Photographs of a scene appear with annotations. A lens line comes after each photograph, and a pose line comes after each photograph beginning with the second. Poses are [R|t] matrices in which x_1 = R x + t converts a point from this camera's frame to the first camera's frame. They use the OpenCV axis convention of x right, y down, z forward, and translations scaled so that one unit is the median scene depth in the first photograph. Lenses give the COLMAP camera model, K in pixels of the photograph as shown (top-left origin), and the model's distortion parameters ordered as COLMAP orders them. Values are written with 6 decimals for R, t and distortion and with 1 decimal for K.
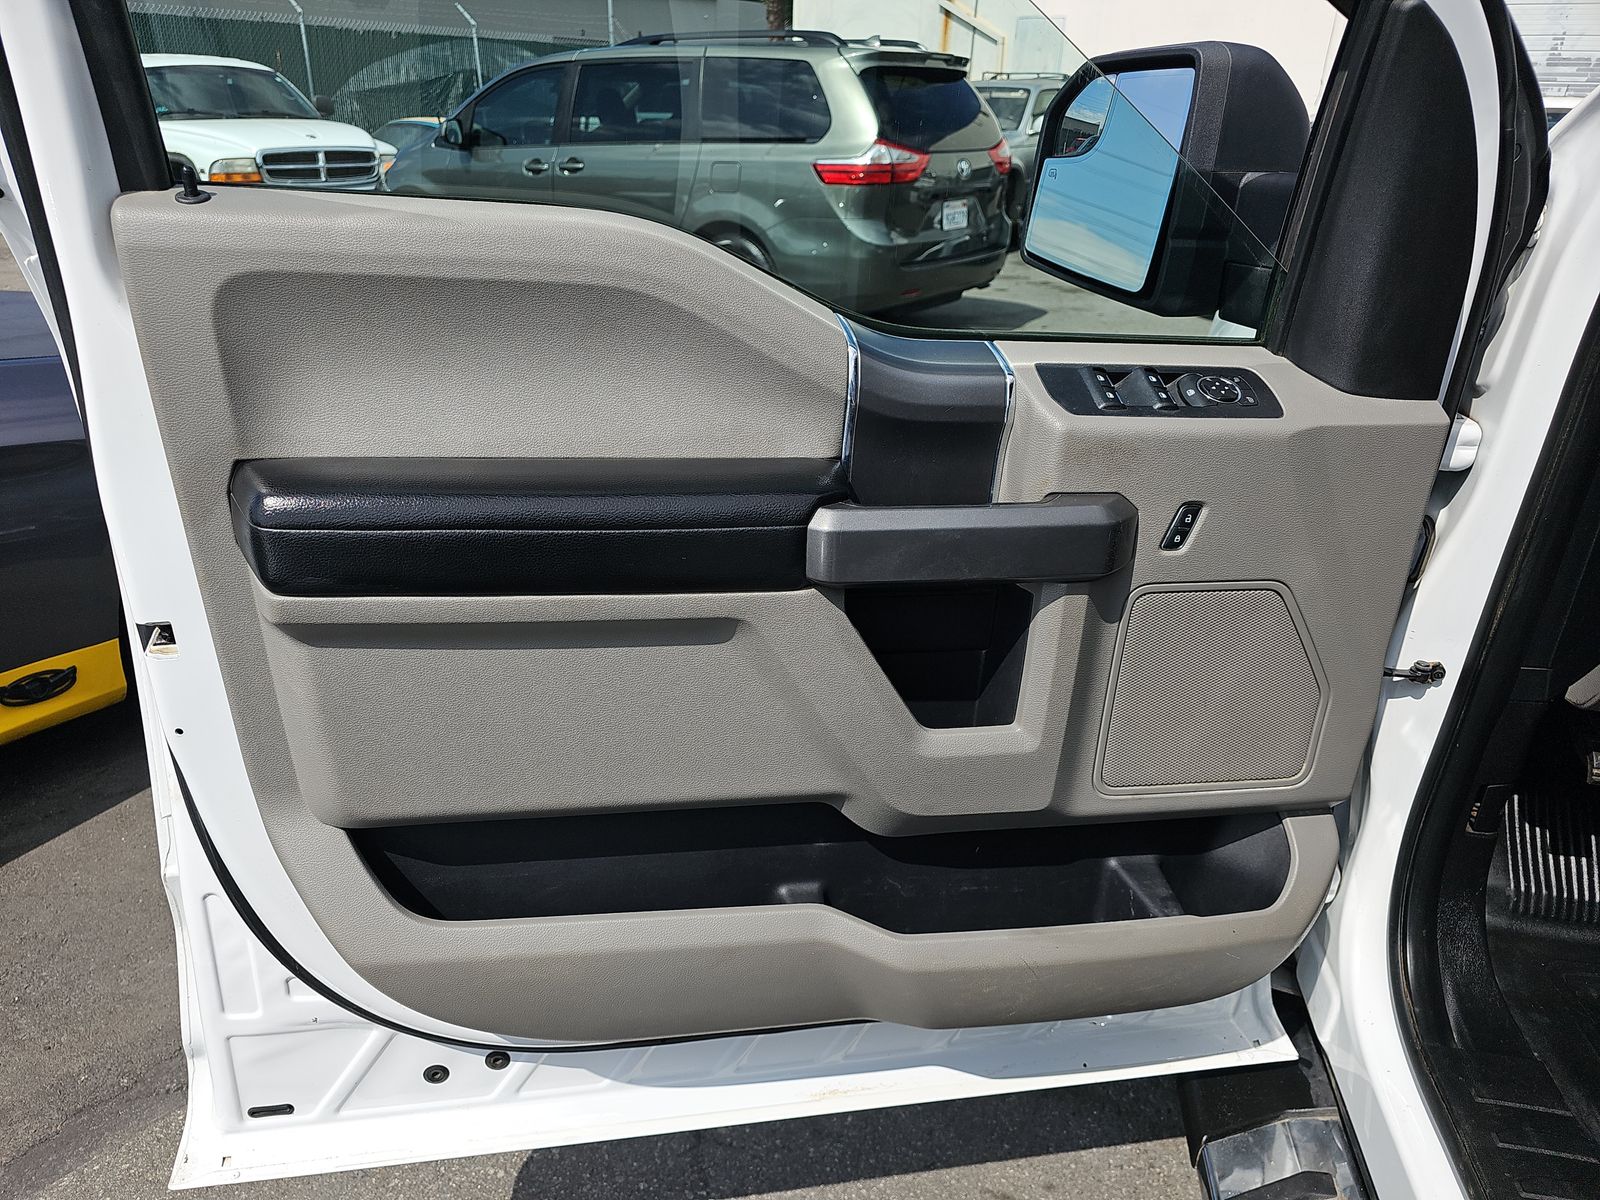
lens RADIAL K [[1082.7, 0, 800.7], [0, 1082.7, 598.5], [0, 0, 1]] dist [0.012470, -0.004046]
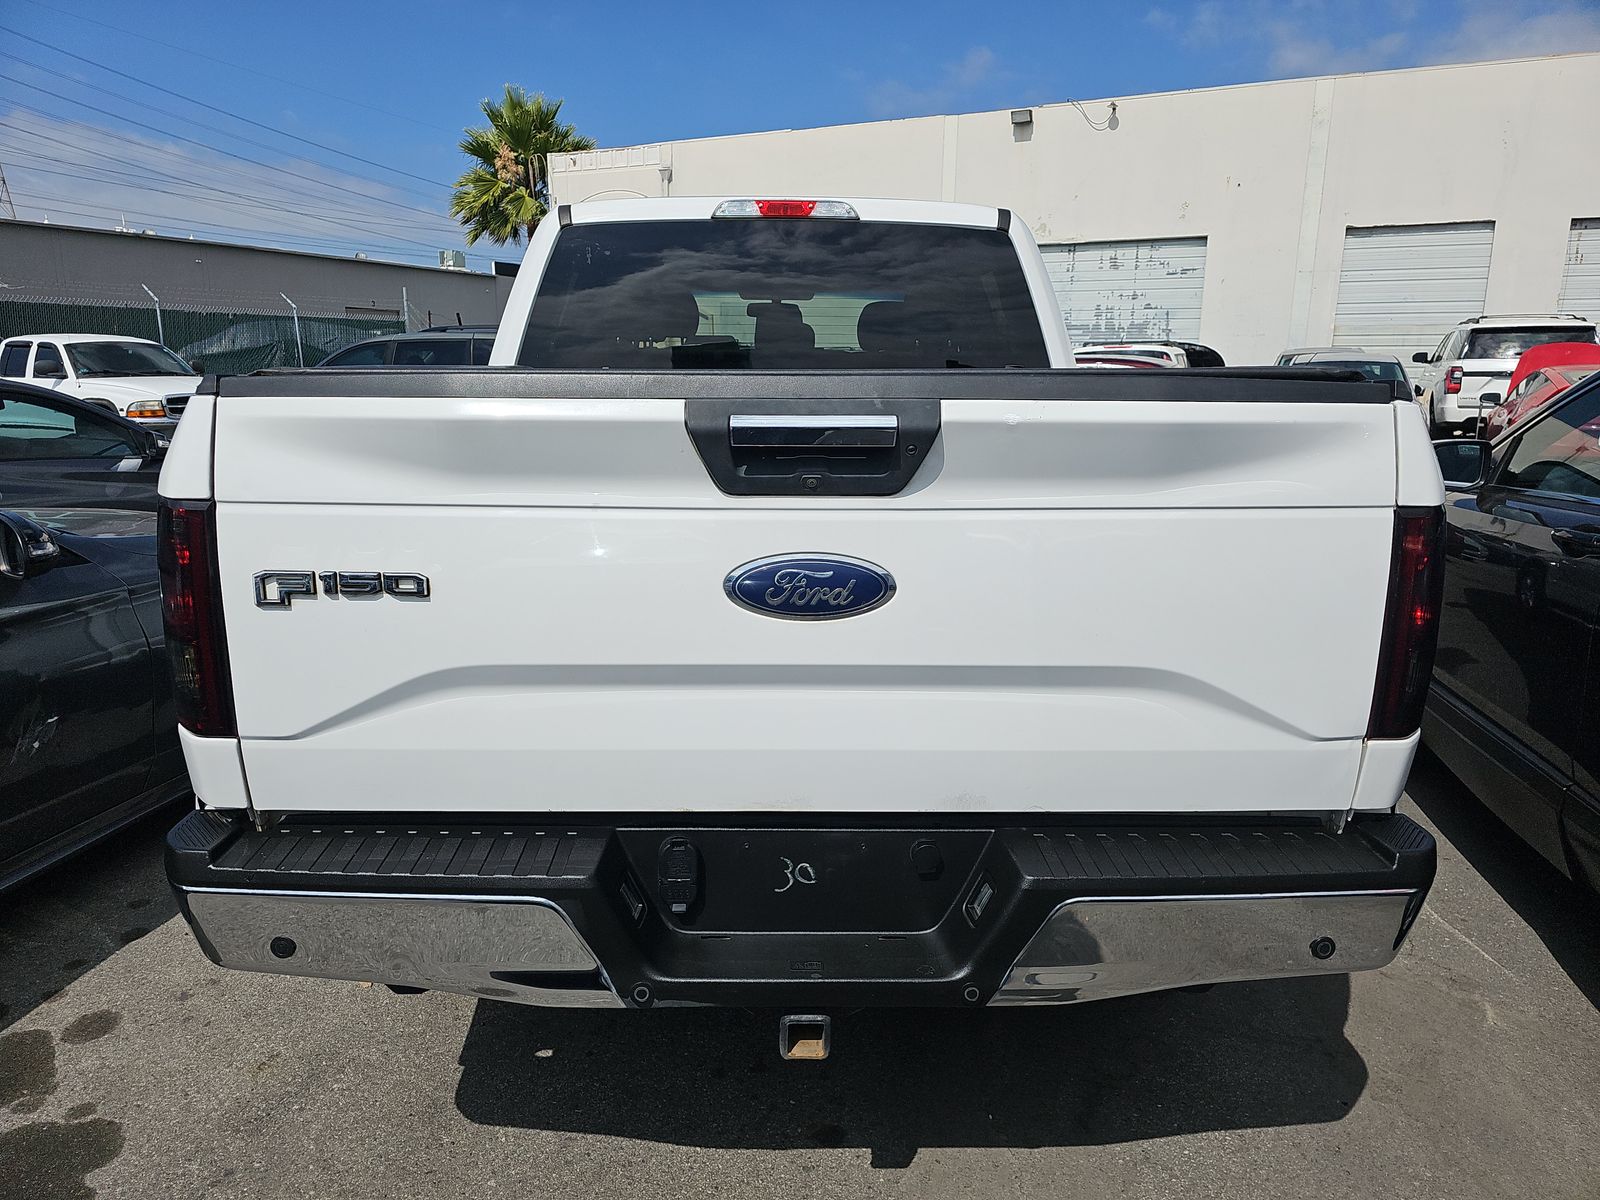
lens RADIAL K [[1082.7, 0, 796.6], [0, 1082.7, 601.9], [0, 0, 1]] dist [0.012470, -0.004046]
pose [[0.980626, -0.050264, 0.189333, 0.046978], [0.087982, 0.976562, -0.196433, 0.206104], [-0.175022, 0.209285, 0.962064, -0.465822]]
